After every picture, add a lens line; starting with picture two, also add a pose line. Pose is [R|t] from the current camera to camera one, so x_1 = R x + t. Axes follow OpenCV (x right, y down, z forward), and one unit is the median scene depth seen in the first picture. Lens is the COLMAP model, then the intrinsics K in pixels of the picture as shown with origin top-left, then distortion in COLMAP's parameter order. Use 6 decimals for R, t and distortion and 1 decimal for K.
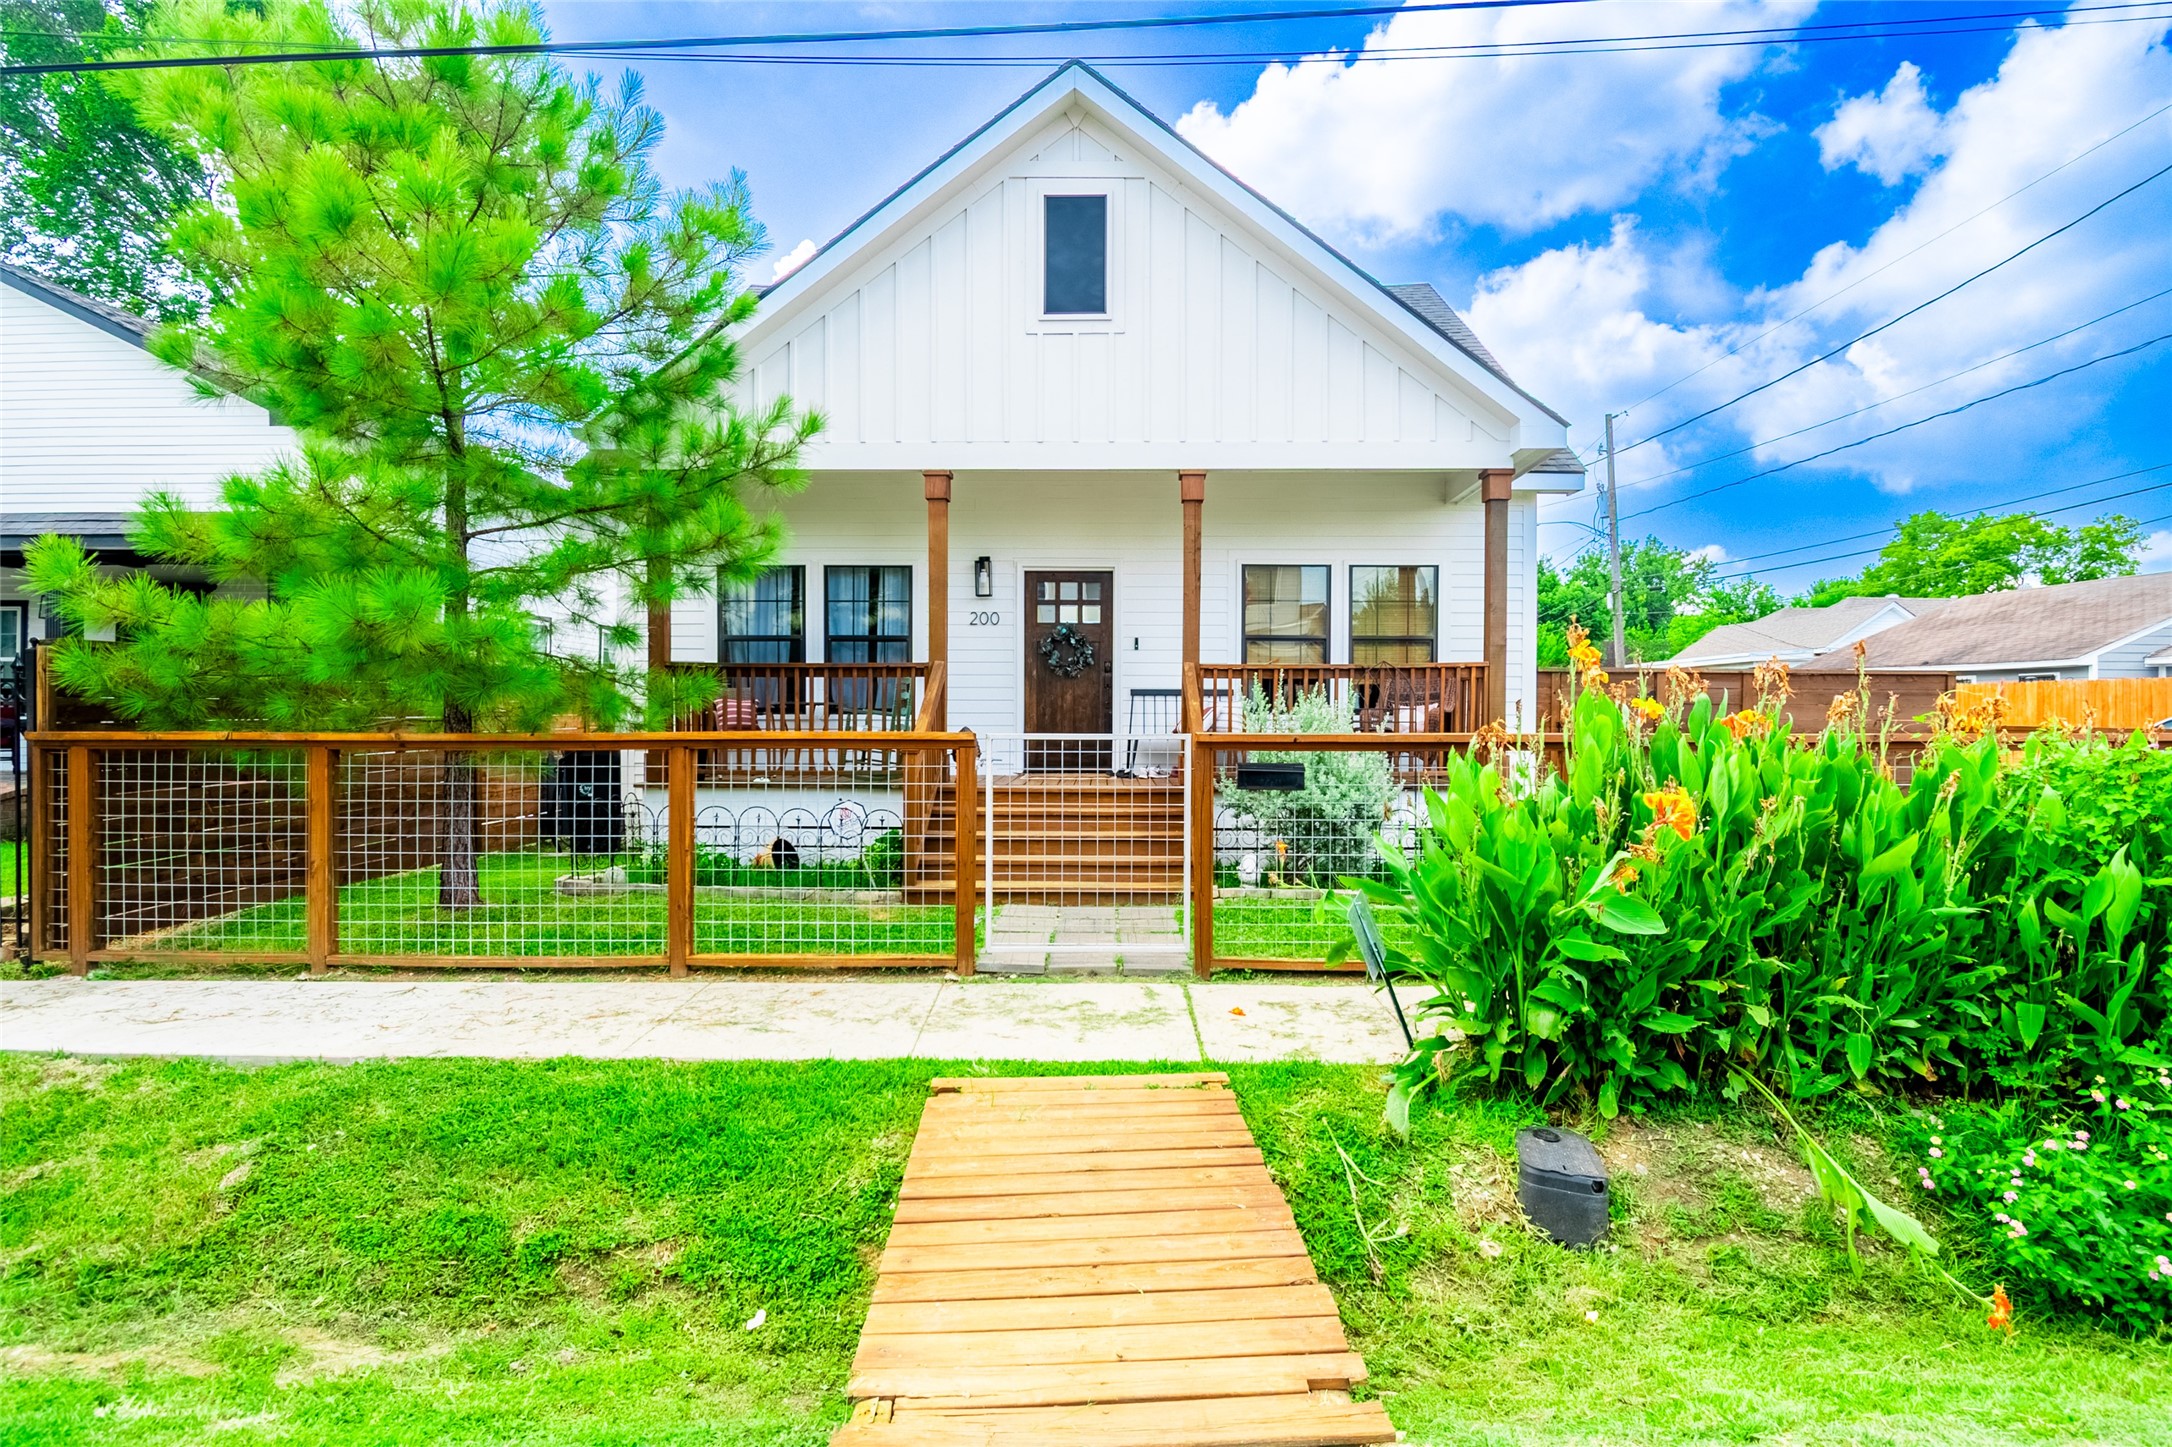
lens RADIAL K [[1041.3, 0, 1081.3], [0, 1041.3, 713.0], [0, 0, 1]] dist [-0.008377, -0.001928]
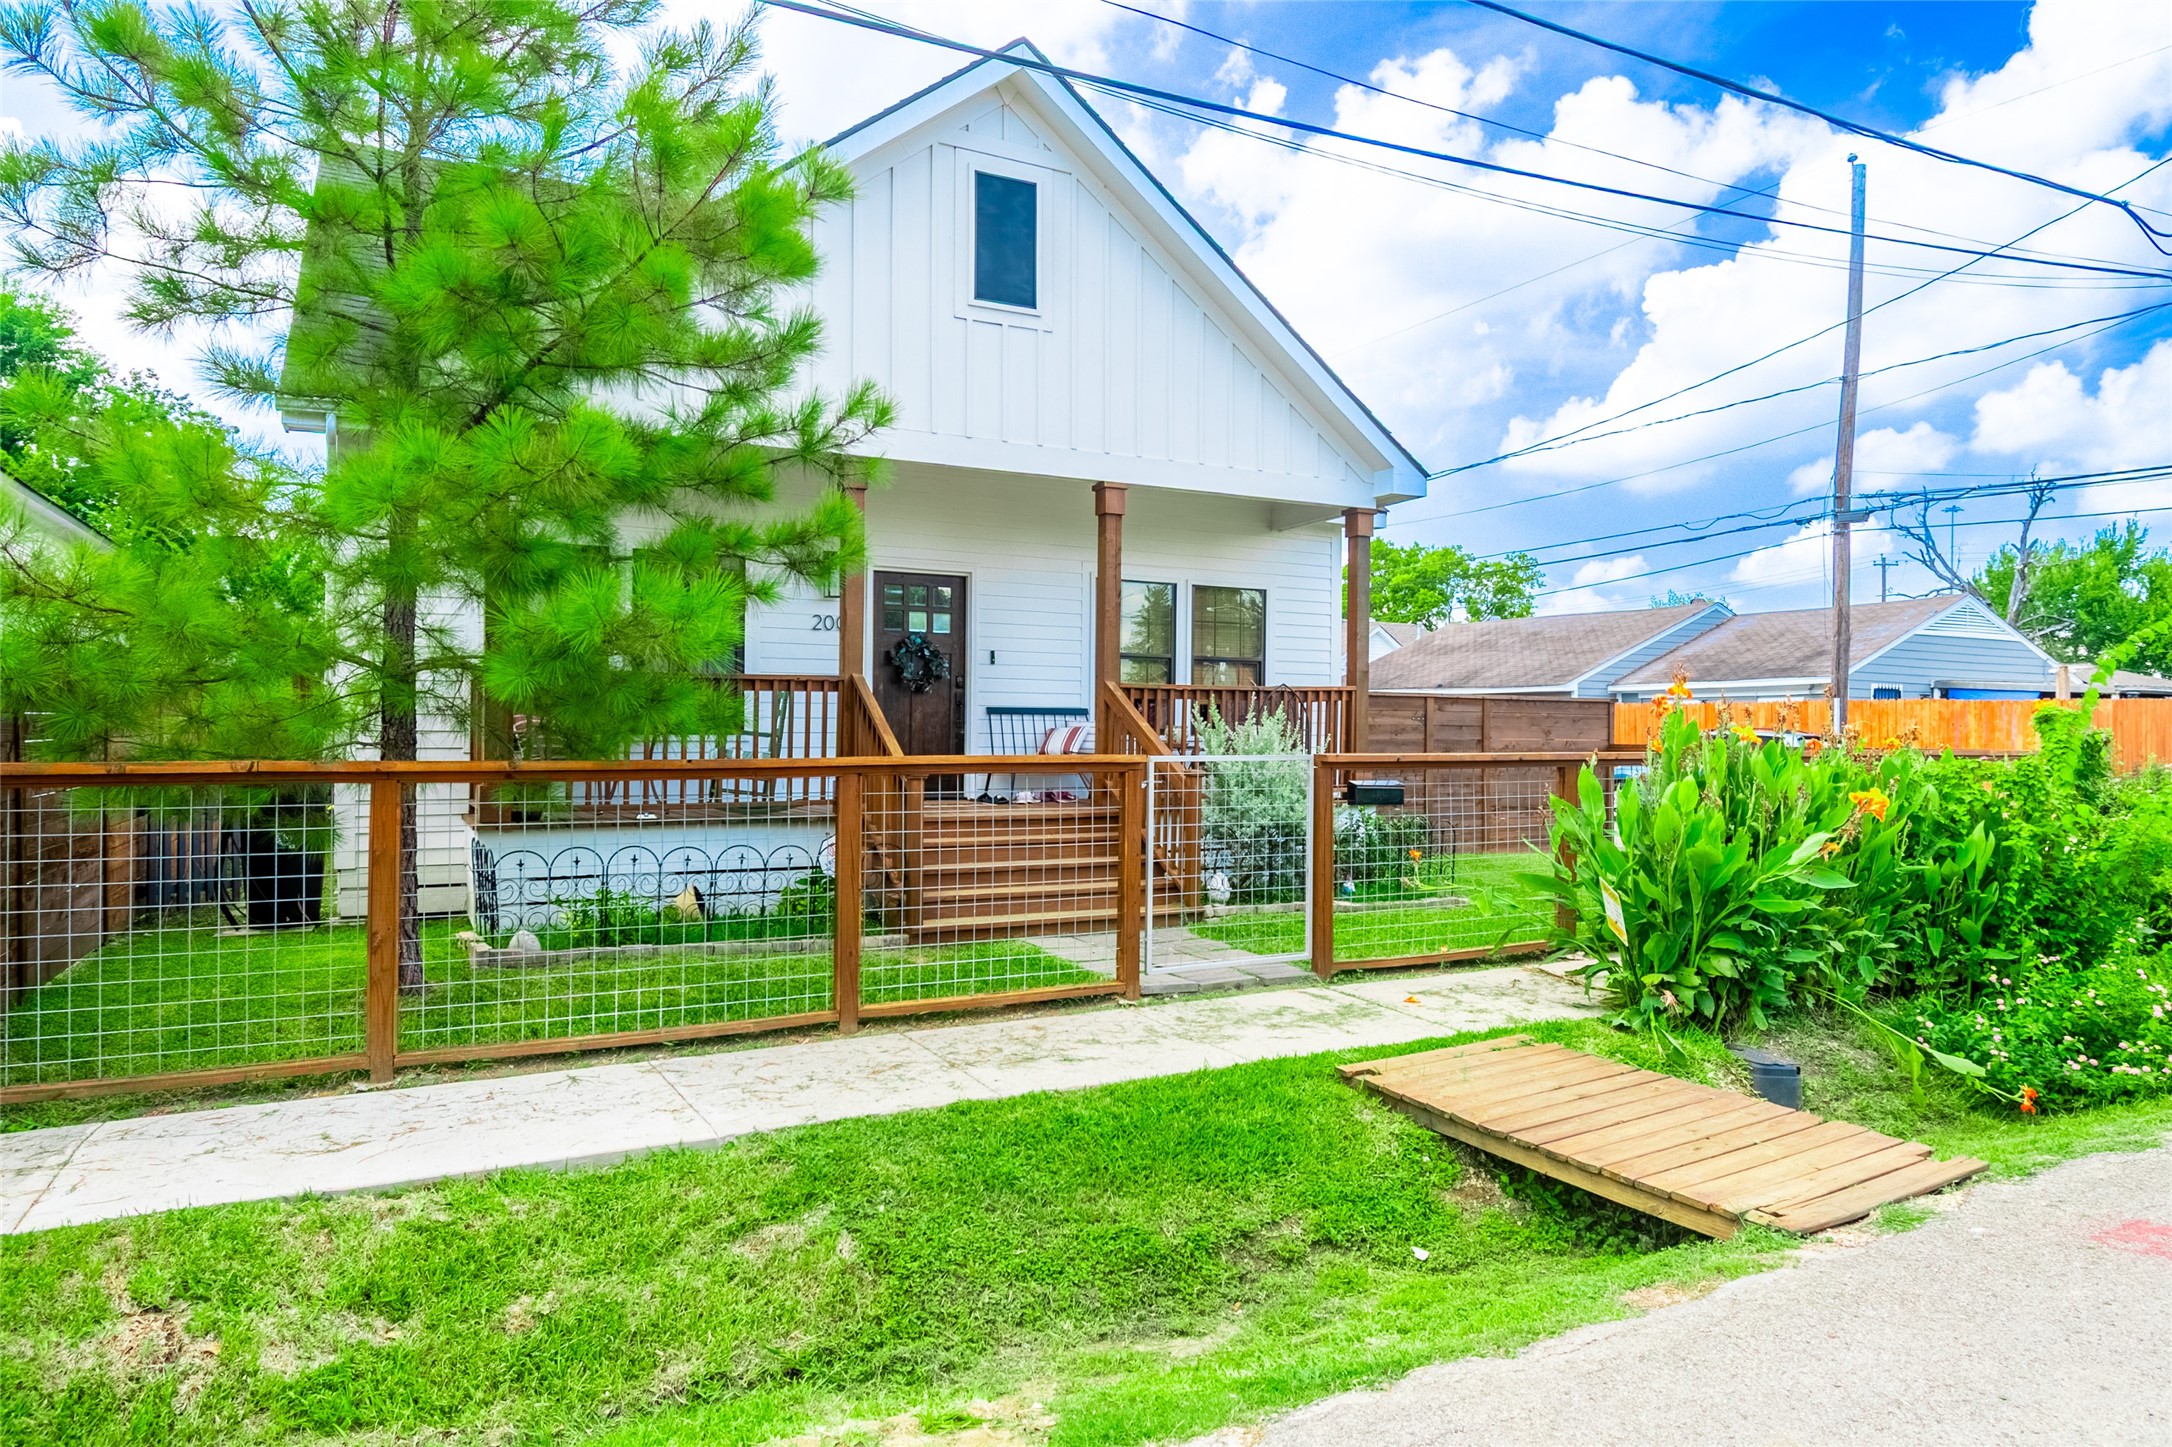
lens RADIAL K [[1265.1, 0, 1089.3], [0, 1265.1, 726.3], [0, 0, 1]] dist [-0.013951, -0.000430]
pose [[0.889975, 0.003276, 0.455997, -0.470466], [-0.002229, 0.999994, -0.002833, -0.004024], [-0.456003, 0.001504, 0.889977, -0.039337]]
